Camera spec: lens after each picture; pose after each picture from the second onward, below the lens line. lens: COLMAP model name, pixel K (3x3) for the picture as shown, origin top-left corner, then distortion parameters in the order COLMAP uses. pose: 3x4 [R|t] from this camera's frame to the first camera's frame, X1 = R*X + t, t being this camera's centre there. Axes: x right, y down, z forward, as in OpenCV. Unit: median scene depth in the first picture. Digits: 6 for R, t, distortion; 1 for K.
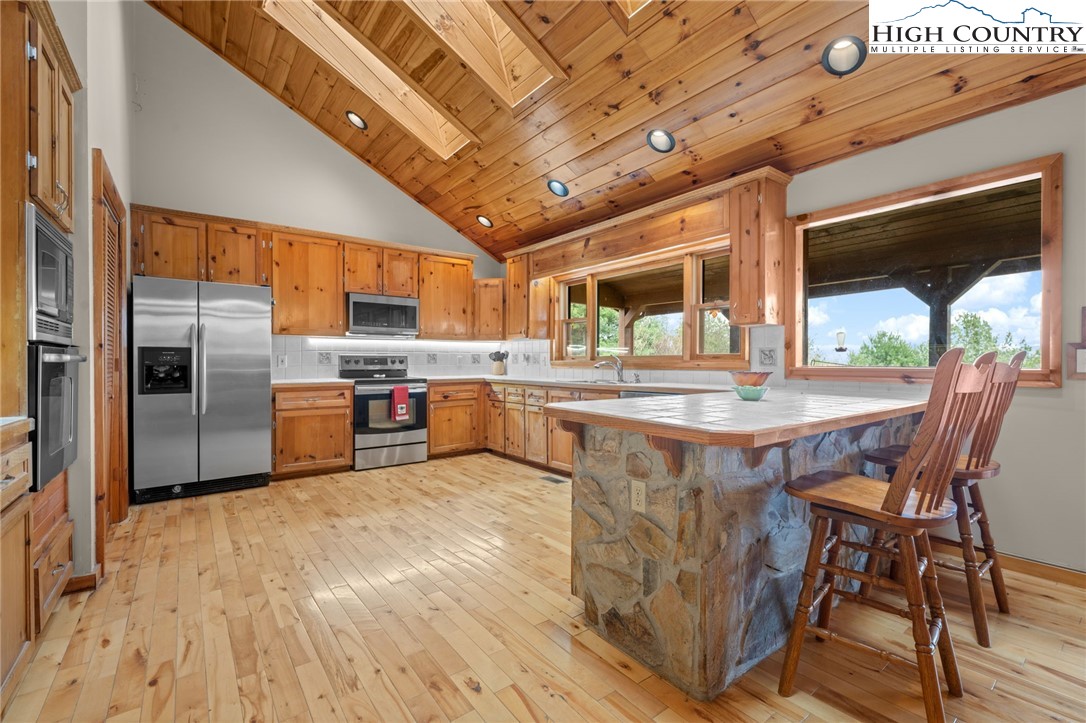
lens RADIAL K [[478.7, 0, 538.4], [0, 478.7, 360.9], [0, 0, 1]] dist [0.004639, 0.000423]
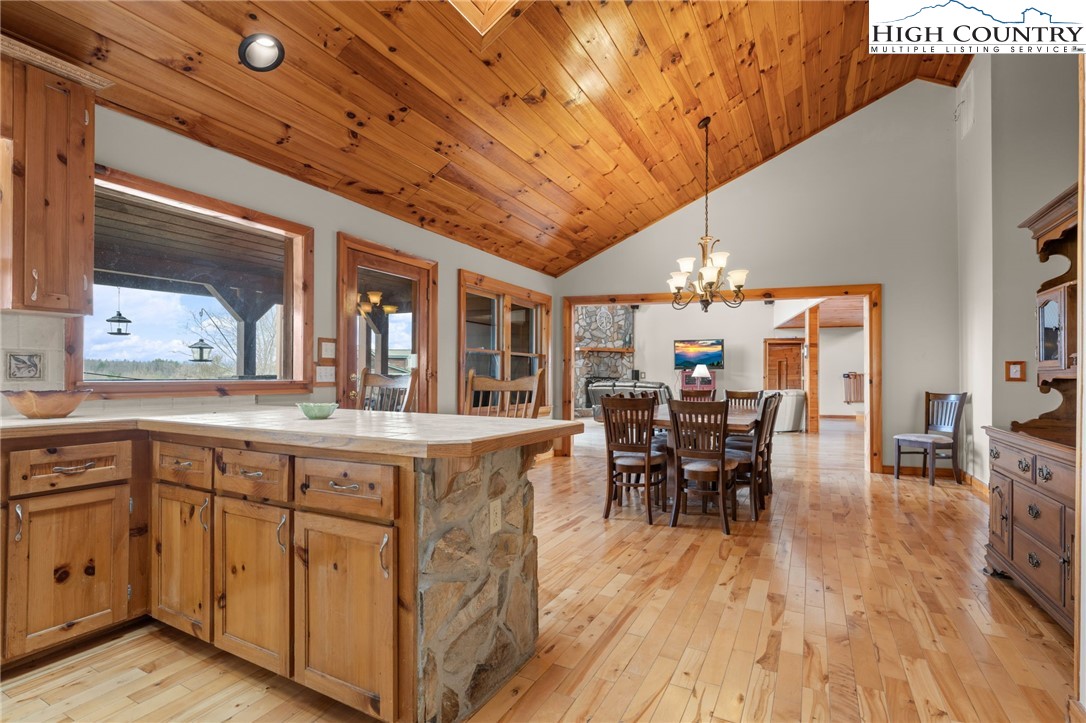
lens RADIAL K [[514.5, 0, 544.5], [0, 514.5, 369.4], [0, 0, 1]] dist [-0.003779, -0.000070]
pose [[-0.439083, 0.009658, 0.898394, -0.777884], [-0.002649, 0.999924, -0.012045, 0.004795], [-0.898442, -0.007669, -0.439025, 1.411704]]
